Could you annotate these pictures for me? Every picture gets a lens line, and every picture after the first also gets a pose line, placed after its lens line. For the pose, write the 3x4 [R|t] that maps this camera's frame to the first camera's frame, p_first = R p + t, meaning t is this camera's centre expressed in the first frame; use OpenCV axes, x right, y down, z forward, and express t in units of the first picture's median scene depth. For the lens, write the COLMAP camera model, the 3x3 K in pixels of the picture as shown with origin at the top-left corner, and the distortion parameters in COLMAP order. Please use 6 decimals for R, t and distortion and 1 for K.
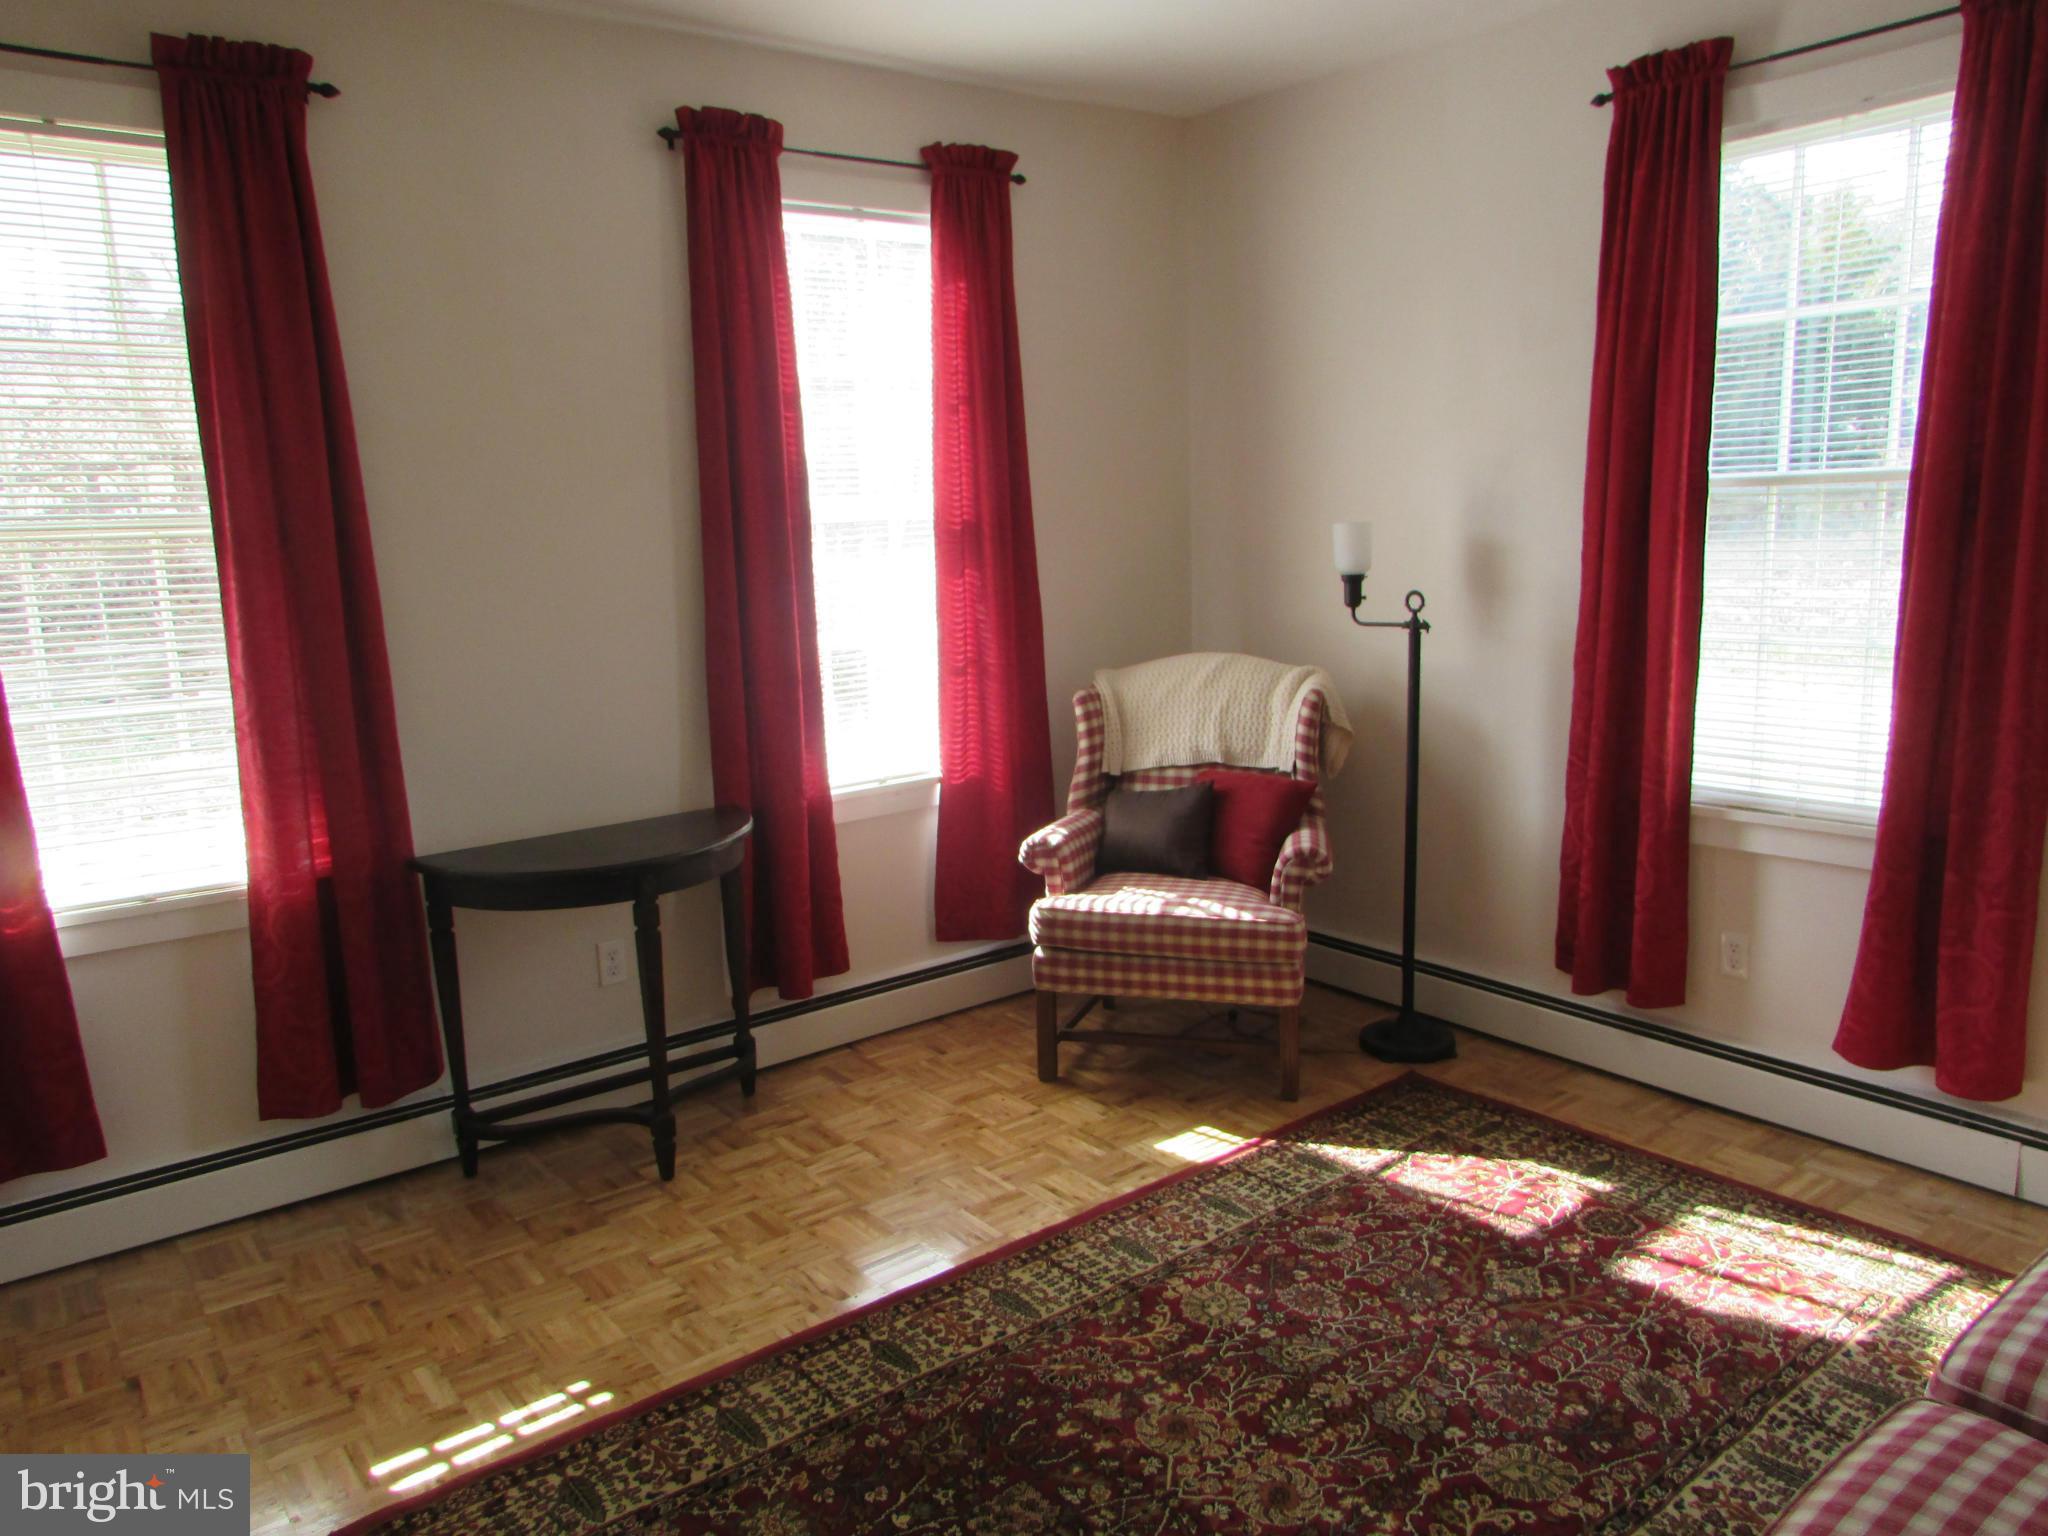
lens RADIAL K [[1473.6, 0, 1015.6], [0, 1473.6, 765.0], [0, 0, 1]] dist [-0.016567, 0.004804]
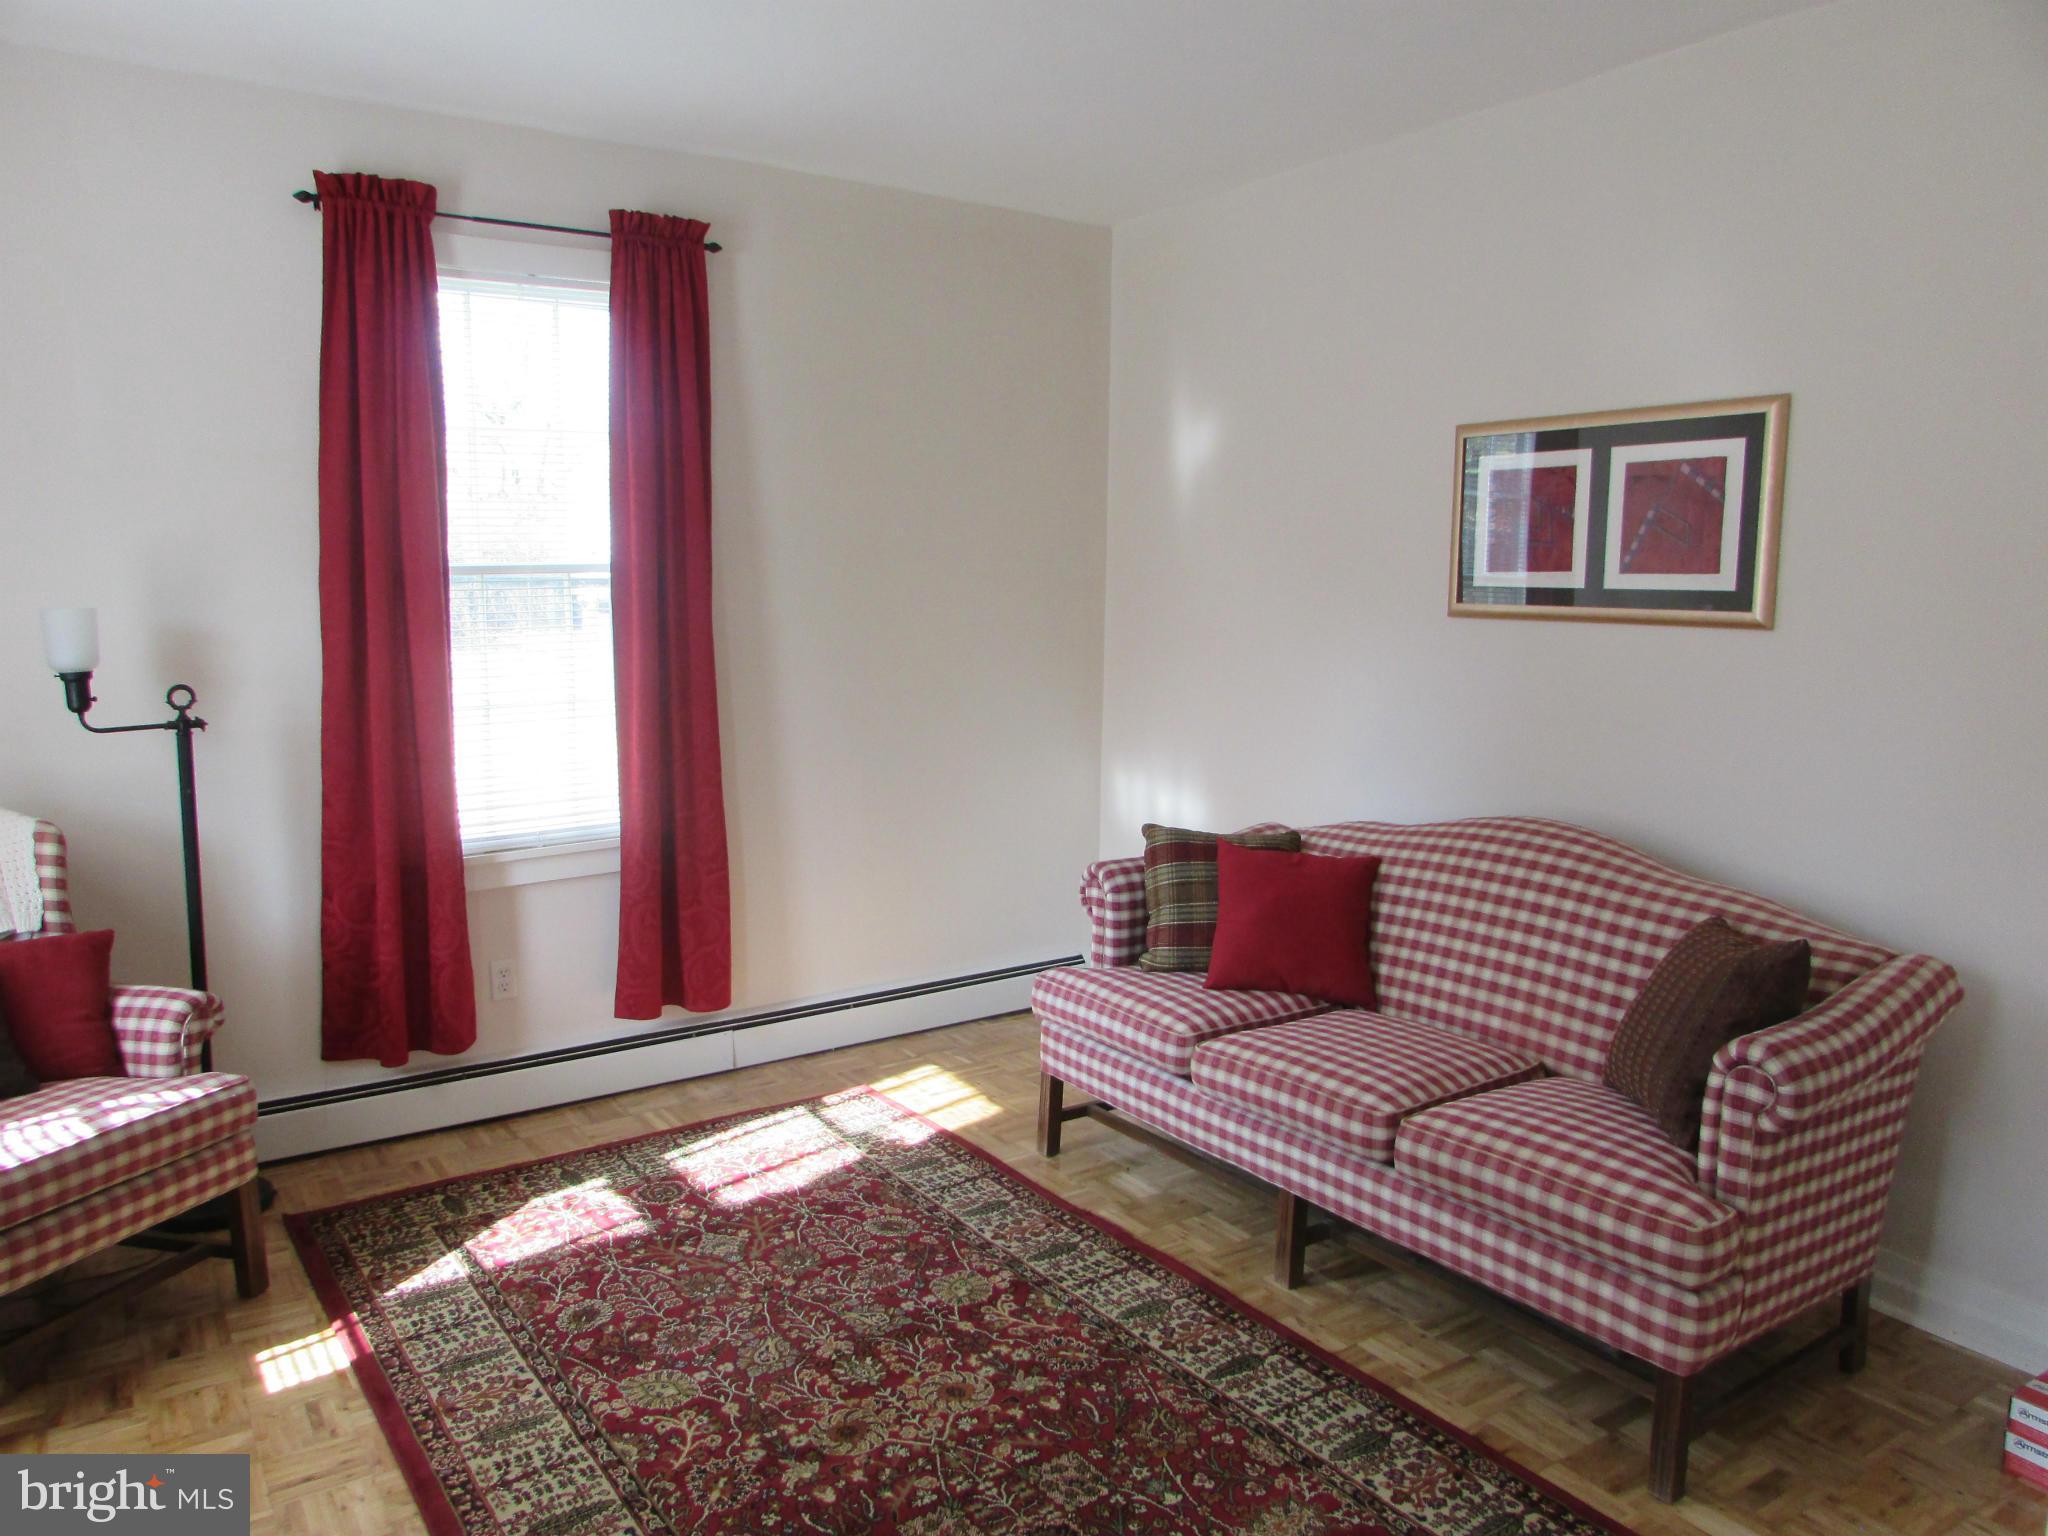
lens RADIAL K [[1473.6, 0, 1015.6], [0, 1473.6, 765.0], [0, 0, 1]] dist [-0.016567, 0.004804]
pose [[0.065033, -0.102614, 0.992593, -0.658024], [0.173138, 0.980772, 0.090048, -0.074824], [-0.982748, 0.166000, 0.081549, 0.521386]]
